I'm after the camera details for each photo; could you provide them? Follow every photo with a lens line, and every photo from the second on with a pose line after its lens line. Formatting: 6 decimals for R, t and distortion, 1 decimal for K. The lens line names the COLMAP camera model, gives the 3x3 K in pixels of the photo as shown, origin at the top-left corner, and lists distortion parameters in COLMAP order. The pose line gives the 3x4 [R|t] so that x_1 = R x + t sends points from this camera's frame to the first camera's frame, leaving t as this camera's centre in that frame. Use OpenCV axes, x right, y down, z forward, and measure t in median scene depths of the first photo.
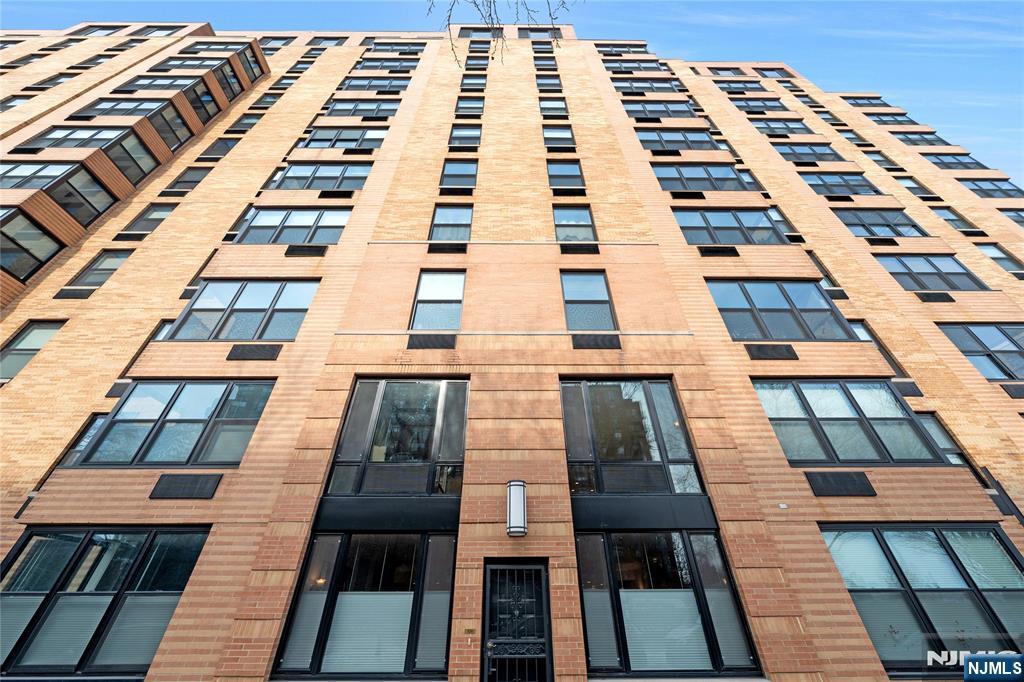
lens RADIAL K [[359.9, 0, 512.0], [0, 359.9, 341.0], [0, 0, 1]] dist [-0.001752, 0.000077]
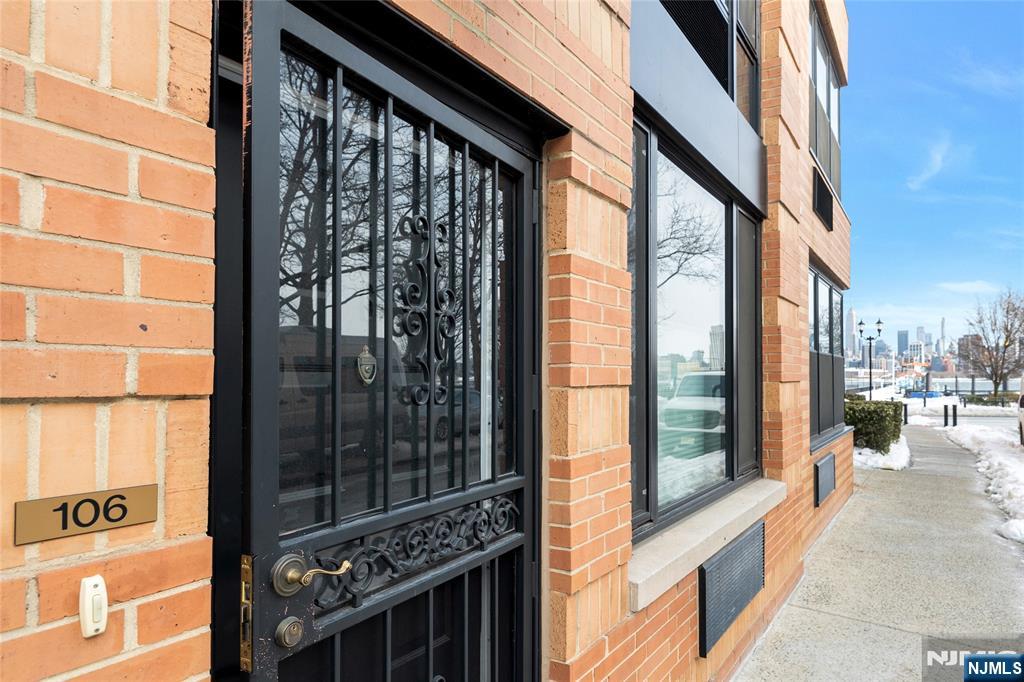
lens RADIAL K [[576.6, 0, 512.1], [0, 576.6, 368.1], [0, 0, 1]] dist [-0.001146, -0.000208]
pose [[0.596642, 0.018461, 0.802295, -0.144585], [-0.485502, 0.804332, 0.342545, 0.576180], [-0.638989, -0.593893, 0.488861, 0.751454]]
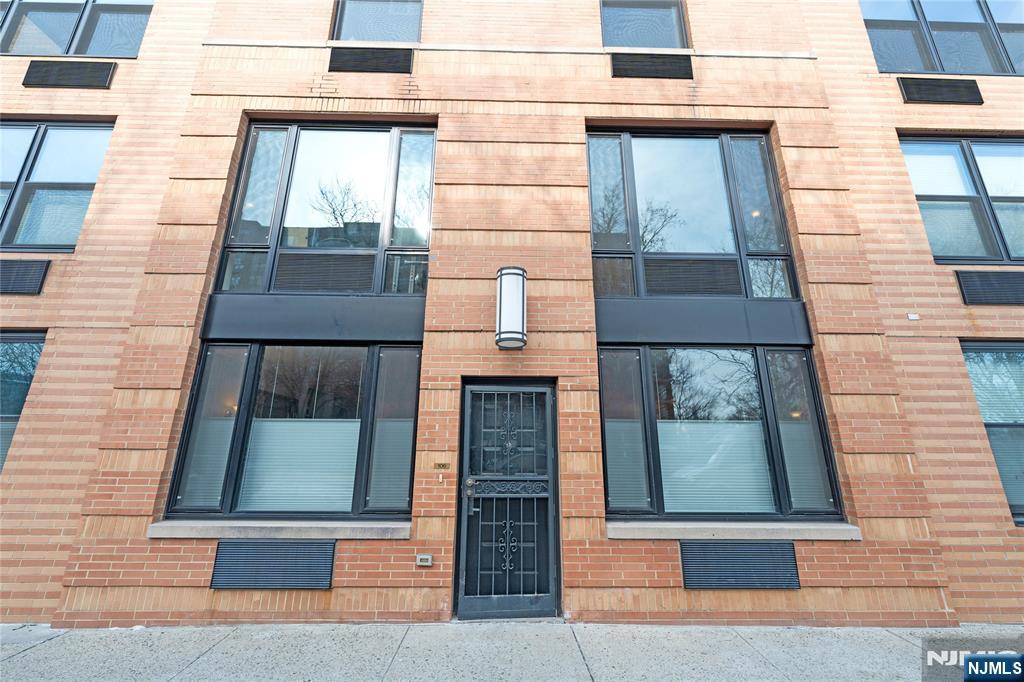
lens RADIAL K [[399.0, 0, 514.1], [0, 399.0, 339.4], [0, 0, 1]] dist [0.002381, -0.000057]
pose [[0.999823, 0.013843, 0.012713, 0.009217], [-0.017548, 0.929816, 0.367607, 0.247637], [-0.006732, -0.367765, 0.929894, 0.313205]]
